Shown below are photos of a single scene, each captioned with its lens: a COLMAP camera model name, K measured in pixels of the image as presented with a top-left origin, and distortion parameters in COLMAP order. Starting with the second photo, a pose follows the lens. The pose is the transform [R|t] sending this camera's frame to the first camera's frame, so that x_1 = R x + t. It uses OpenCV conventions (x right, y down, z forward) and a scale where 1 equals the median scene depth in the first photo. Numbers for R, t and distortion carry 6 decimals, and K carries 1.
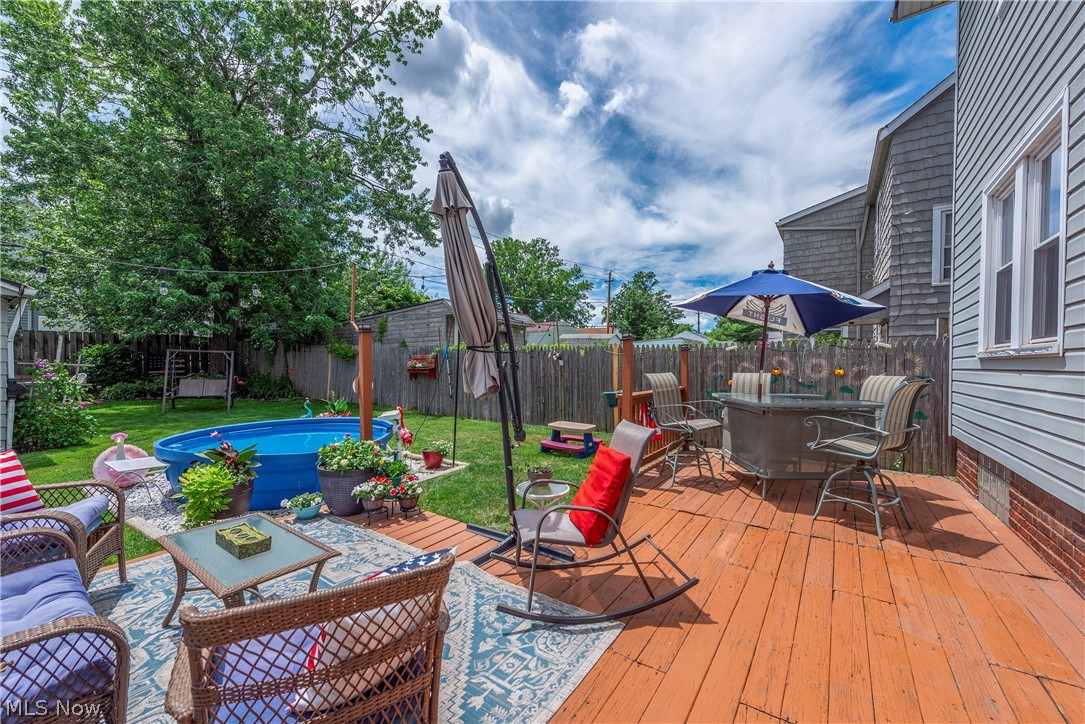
lens RADIAL K [[429.9, 0, 543.2], [0, 429.9, 368.2], [0, 0, 1]] dist [0.013638, -0.000510]
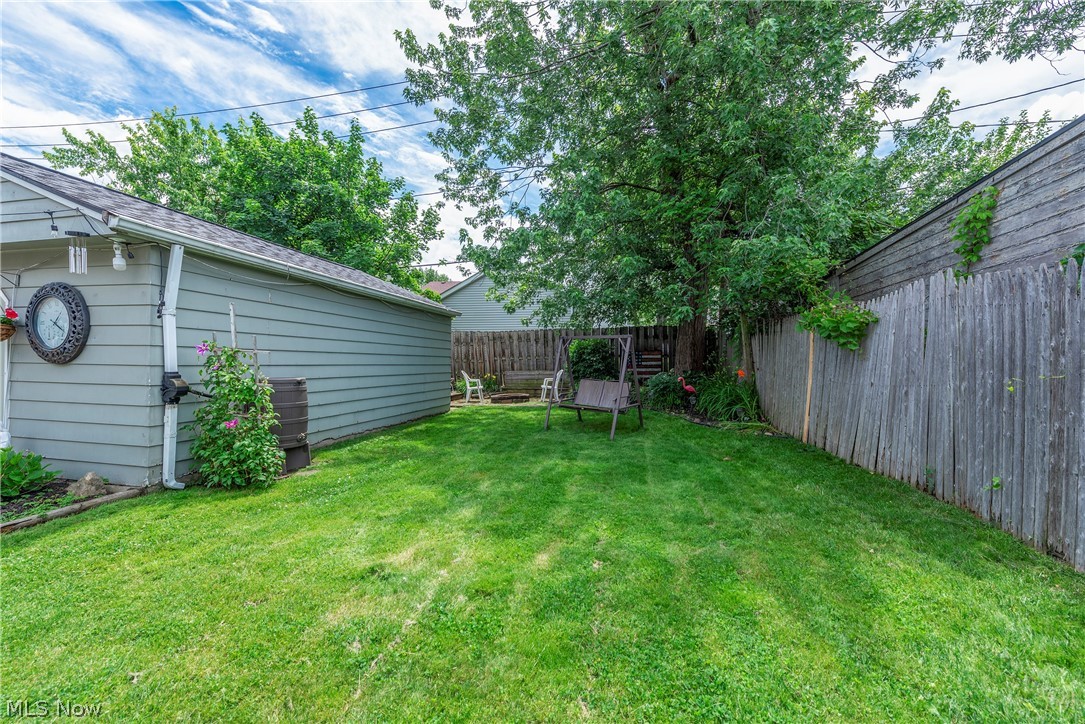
lens RADIAL K [[421.4, 0, 538.8], [0, 421.4, 337.7], [0, 0, 1]] dist [-0.000218, -0.000150]
pose [[0.356431, -0.057350, -0.932560, -0.199857], [-0.016241, 0.997583, -0.067556, 0.004539], [0.934181, 0.039225, 0.354638, 0.596271]]
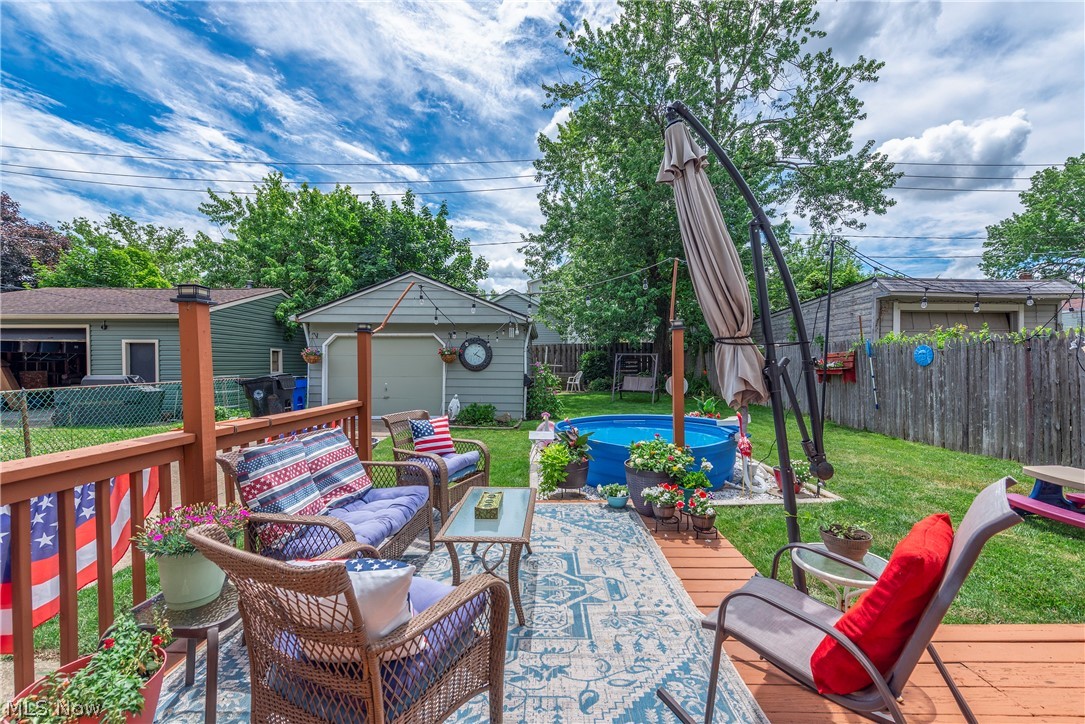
lens RADIAL K [[429.9, 0, 543.2], [0, 429.9, 368.2], [0, 0, 1]] dist [0.013638, -0.000510]
pose [[0.560462, 0.003198, -0.828174, 0.088272], [-0.004486, 0.999990, 0.000825, 0.001255], [0.828168, 0.003252, 0.560470, 0.095858]]
